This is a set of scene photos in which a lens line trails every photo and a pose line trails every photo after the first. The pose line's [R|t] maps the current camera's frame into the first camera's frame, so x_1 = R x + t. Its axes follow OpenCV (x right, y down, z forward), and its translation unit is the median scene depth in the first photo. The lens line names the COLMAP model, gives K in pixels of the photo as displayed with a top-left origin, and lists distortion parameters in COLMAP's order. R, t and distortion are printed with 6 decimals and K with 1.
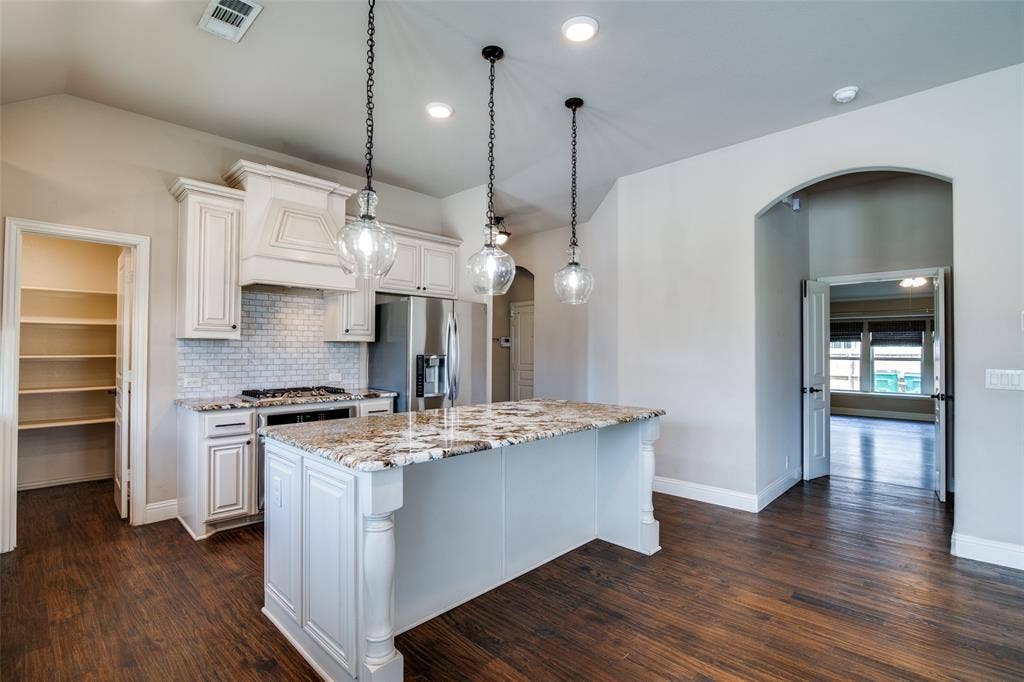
lens RADIAL K [[478.0, 0, 508.0], [0, 478.0, 342.6], [0, 0, 1]] dist [-0.020852, 0.001333]
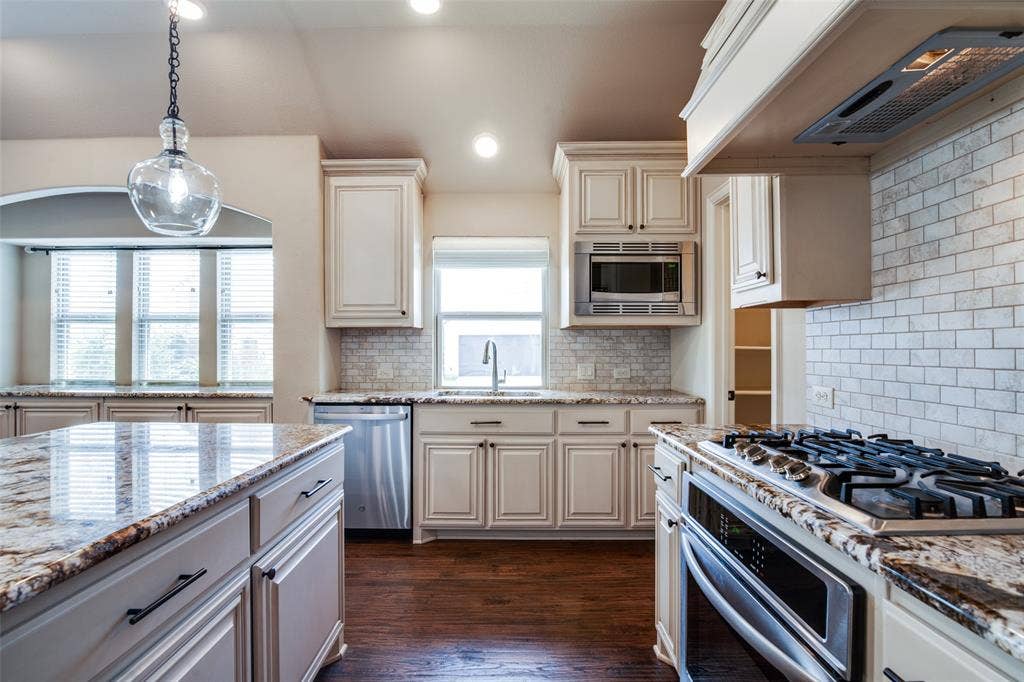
lens RADIAL K [[478.0, 0, 508.7], [0, 478.0, 344.3], [0, 0, 1]] dist [-0.020852, 0.001333]
pose [[-0.722156, -0.008875, -0.691673, -0.095910], [0.011432, 0.999628, -0.024762, 0.039014], [0.691635, -0.025789, -0.721786, 1.121075]]
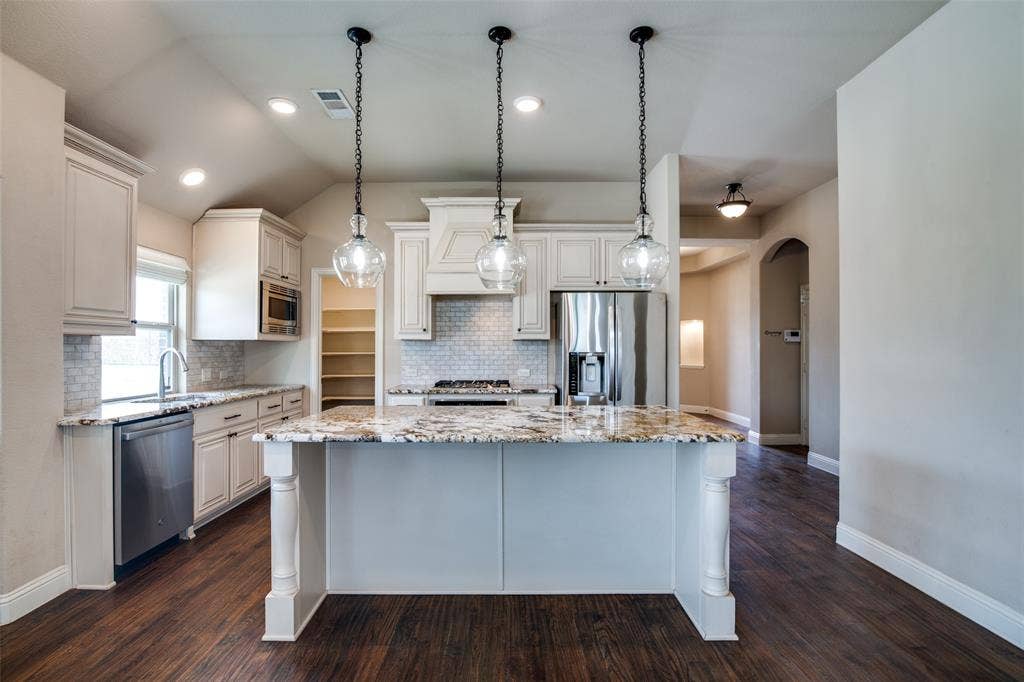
lens RADIAL K [[478.0, 0, 503.1], [0, 478.0, 342.7], [0, 0, 1]] dist [-0.020852, 0.001333]
pose [[0.700245, -0.012432, -0.713795, 0.469802], [0.016526, 0.999863, -0.001202, 0.006098], [0.713712, -0.010954, 0.700354, 0.243628]]
